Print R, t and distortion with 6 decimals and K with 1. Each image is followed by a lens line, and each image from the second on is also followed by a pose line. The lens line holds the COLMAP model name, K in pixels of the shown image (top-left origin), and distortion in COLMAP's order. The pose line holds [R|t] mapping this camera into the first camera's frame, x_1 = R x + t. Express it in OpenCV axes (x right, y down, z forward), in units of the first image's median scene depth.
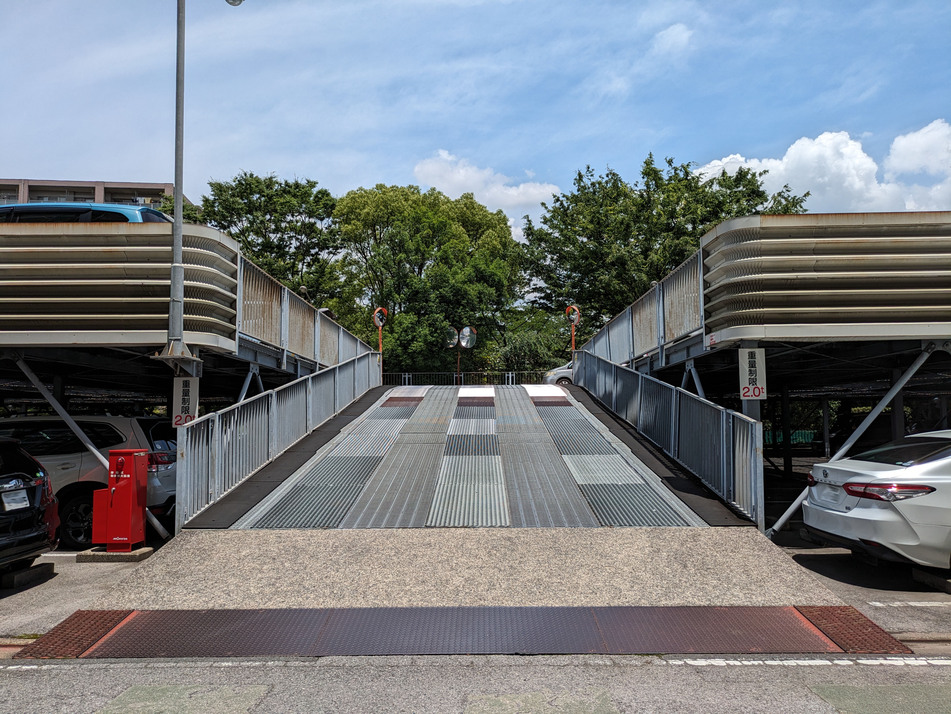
lens RADIAL K [[701.4, 0, 476.0], [0, 701.4, 375.0], [0, 0, 1]] dist [0.009395, 0.003649]
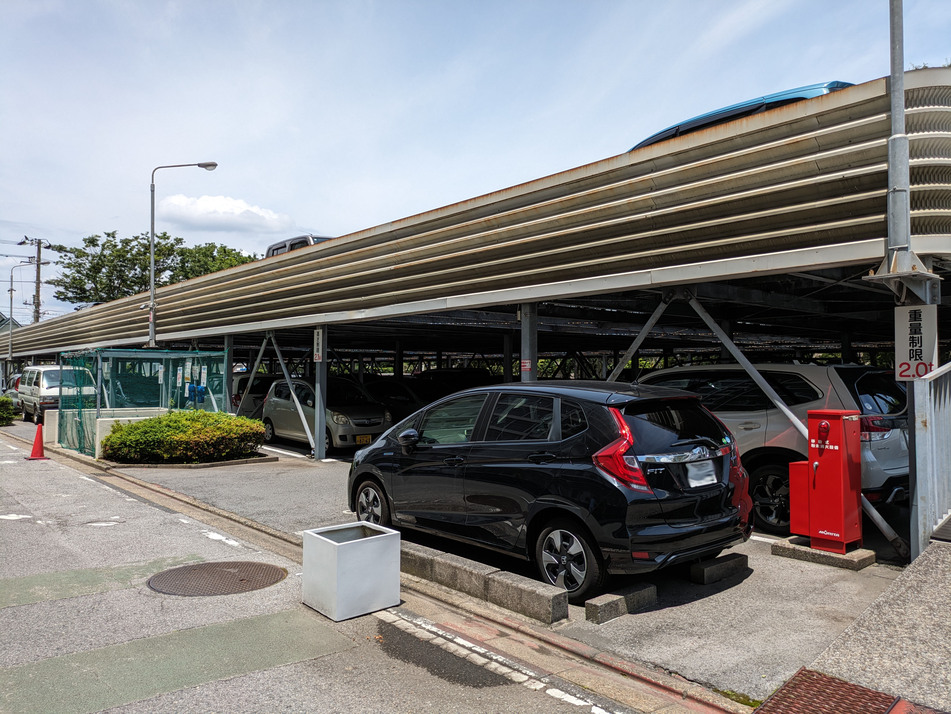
lens RADIAL K [[714.6, 0, 475.5], [0, 714.6, 357.0], [0, 0, 1]] dist [0.059190, -0.002759]
pose [[0.653526, -0.013092, -0.756791, -0.167087], [0.050030, 0.998411, 0.025932, 0.013726], [0.755249, -0.054809, 0.653143, 0.236322]]
